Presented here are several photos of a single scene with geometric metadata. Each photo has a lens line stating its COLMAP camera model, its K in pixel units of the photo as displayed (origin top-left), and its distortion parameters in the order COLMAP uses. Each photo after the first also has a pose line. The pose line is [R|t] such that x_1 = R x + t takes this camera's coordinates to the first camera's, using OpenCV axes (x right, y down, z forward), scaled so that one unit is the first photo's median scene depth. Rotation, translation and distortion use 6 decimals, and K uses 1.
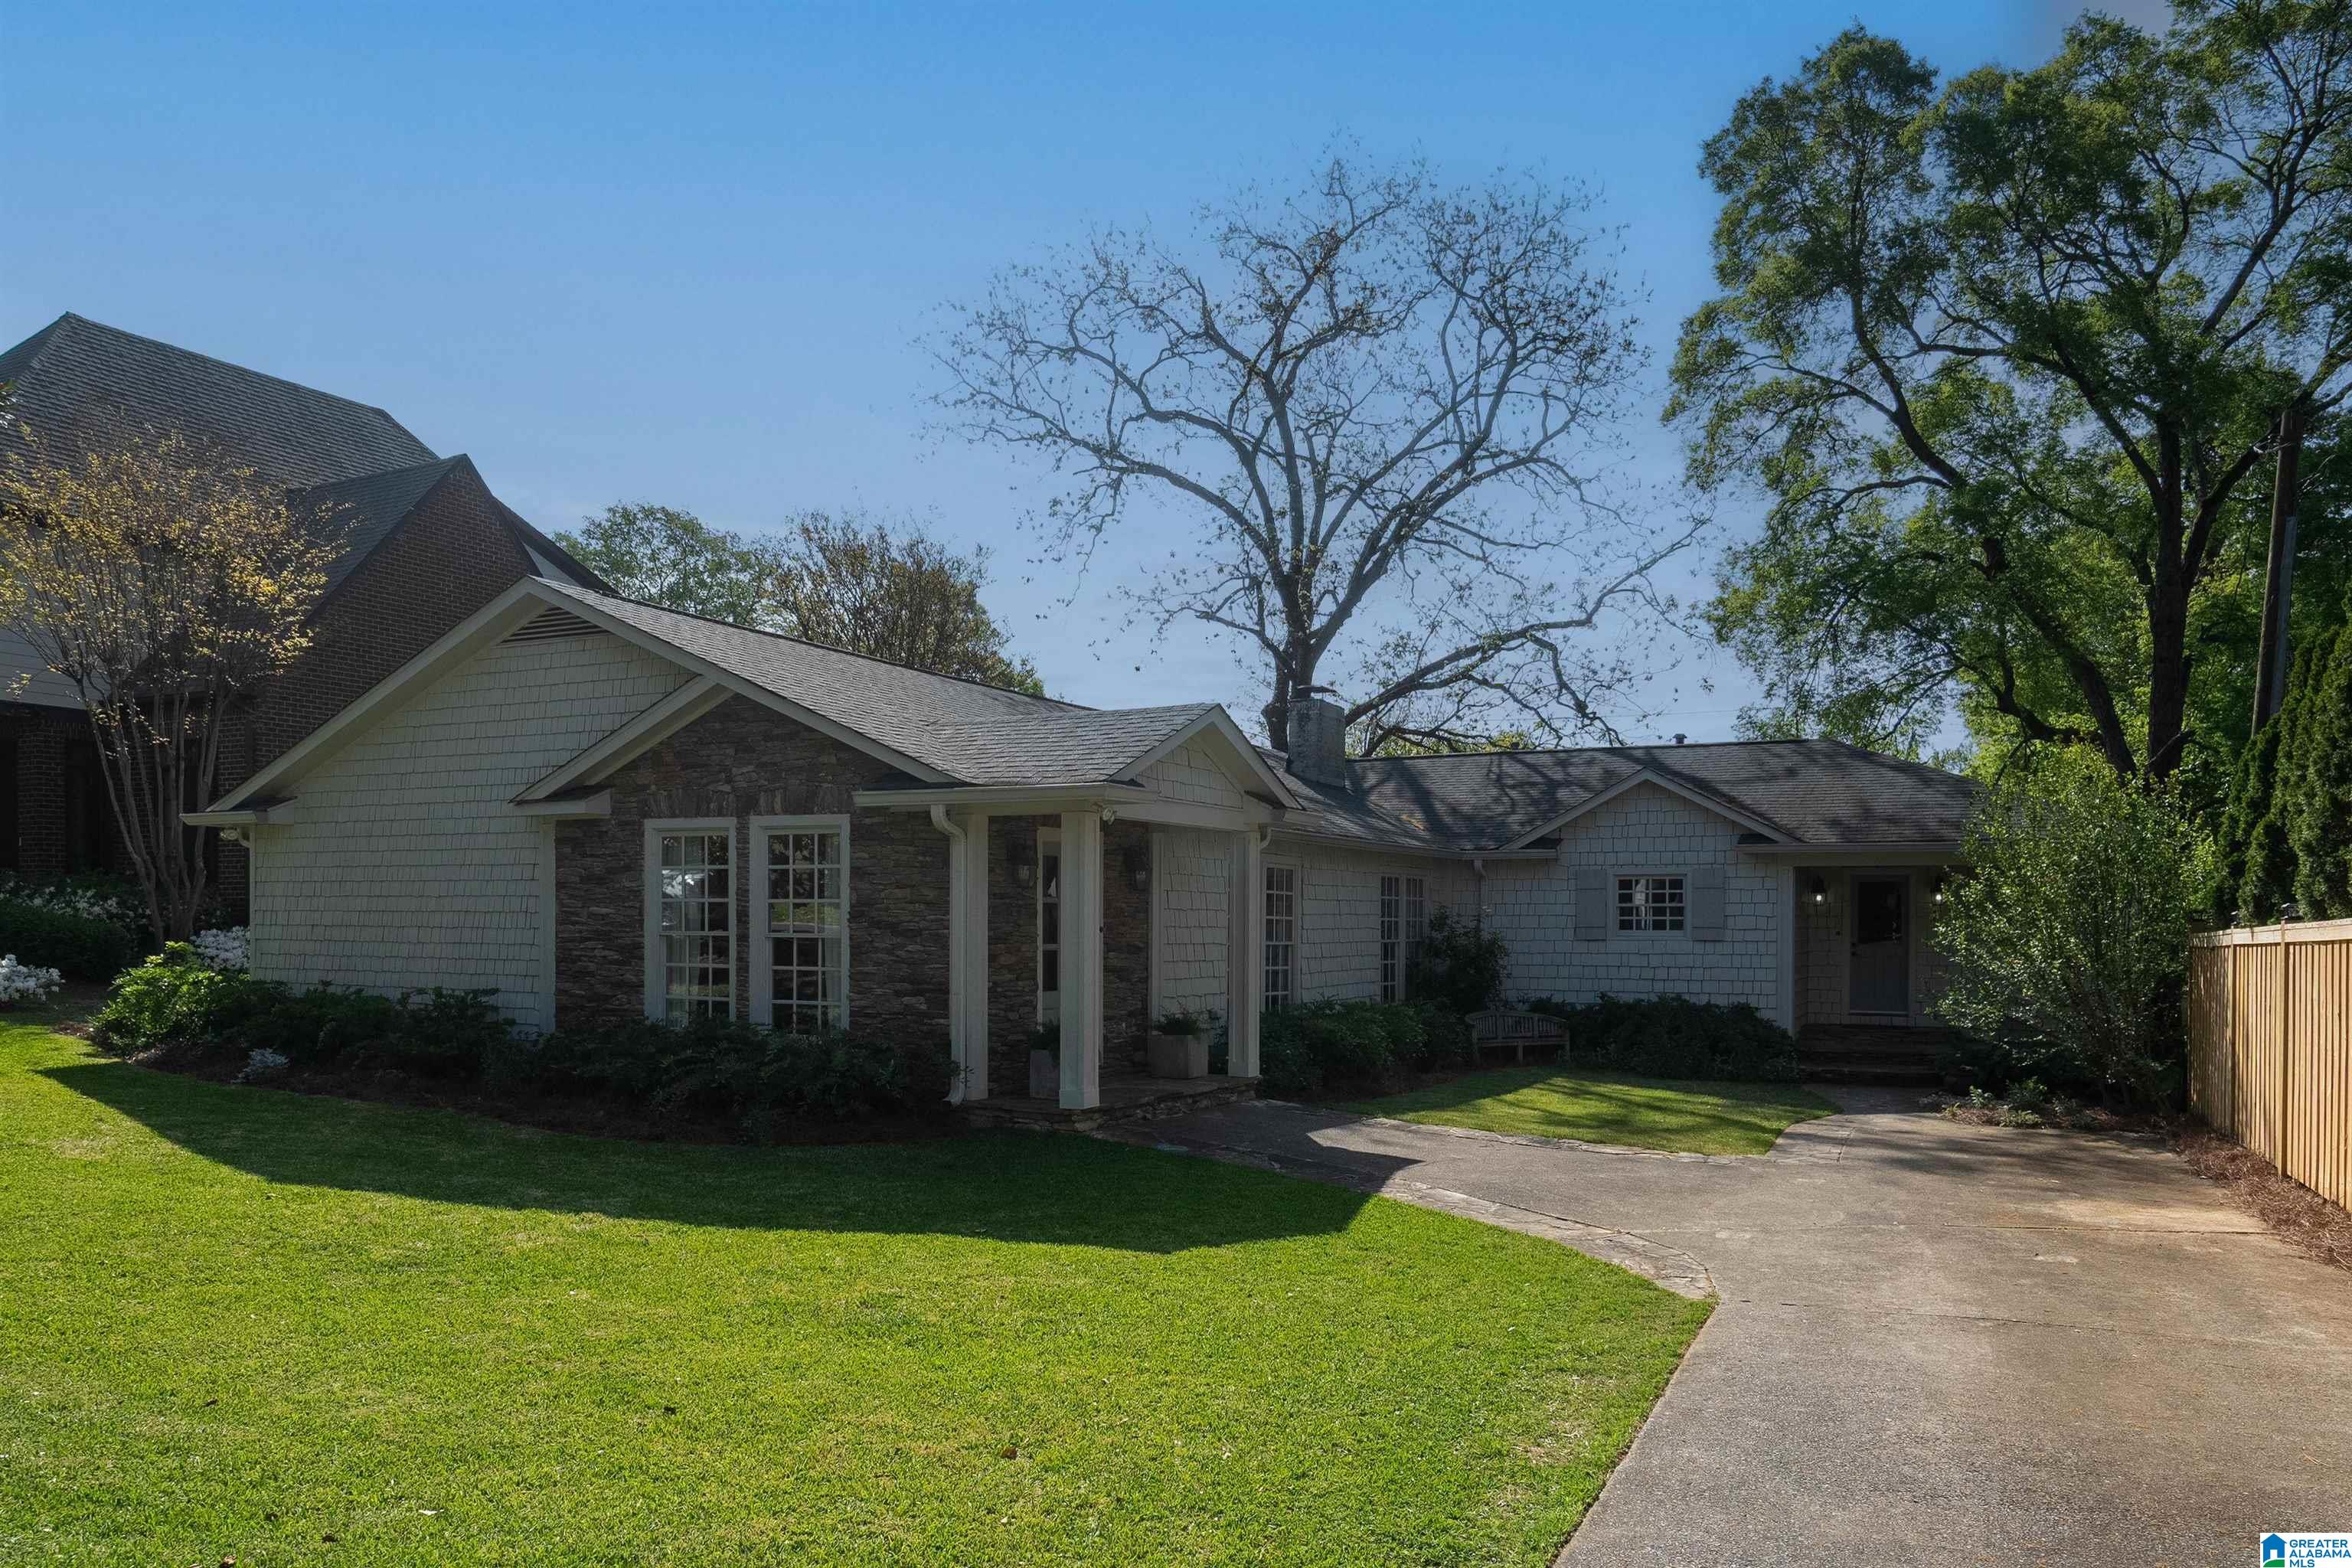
lens RADIAL K [[1620.8, 0, 1237.6], [0, 1620.8, 949.4], [0, 0, 1]] dist [0.004317, 0.001628]
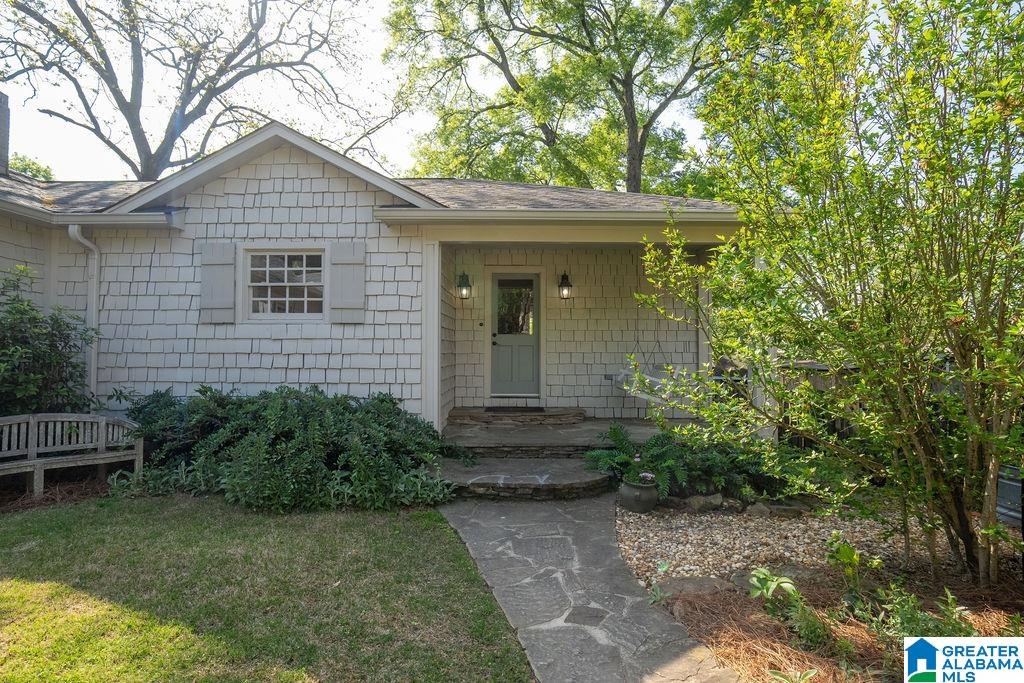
lens RADIAL K [[512.7, 0, 512.0], [0, 512.7, 341.5], [0, 0, 1]] dist [-0.020141, 0.000921]
pose [[0.904478, 0.009170, 0.426422, 0.243953], [0.006077, 0.999390, -0.034383, 0.014092], [-0.426477, 0.033690, 0.903871, 0.685897]]
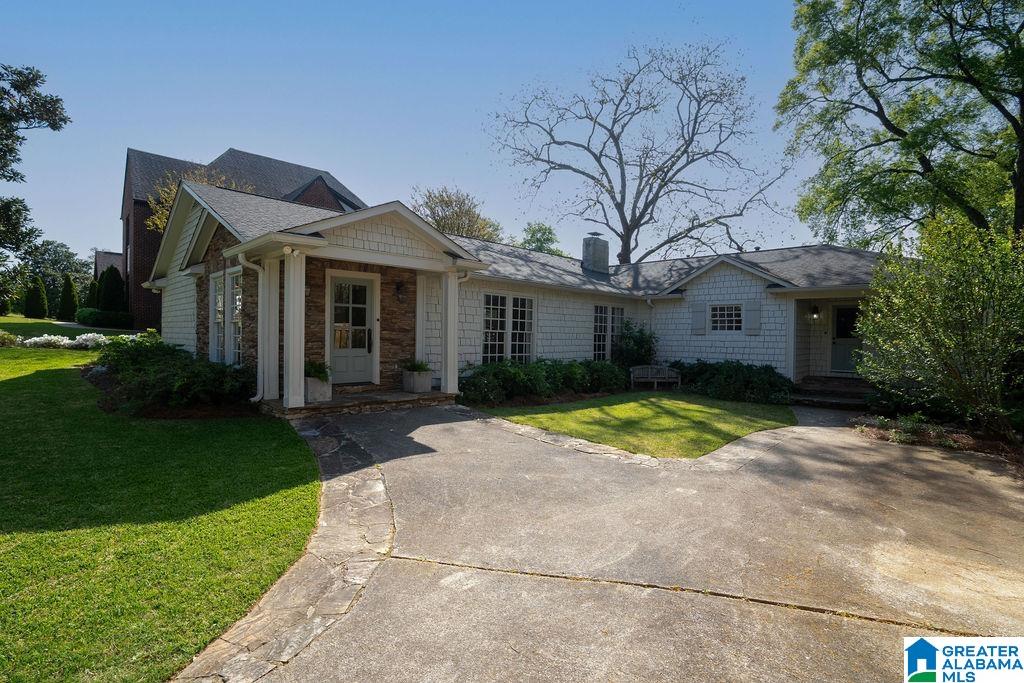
lens RADIAL K [[478.2, 0, 517.0], [0, 478.2, 346.1], [0, 0, 1]] dist [-0.057512, 0.032366]
pose [[0.951103, 0.015000, -0.308509, 0.182121], [-0.014585, 0.999887, 0.003653, 0.010874], [0.308529, 0.001025, 0.951214, 0.307271]]
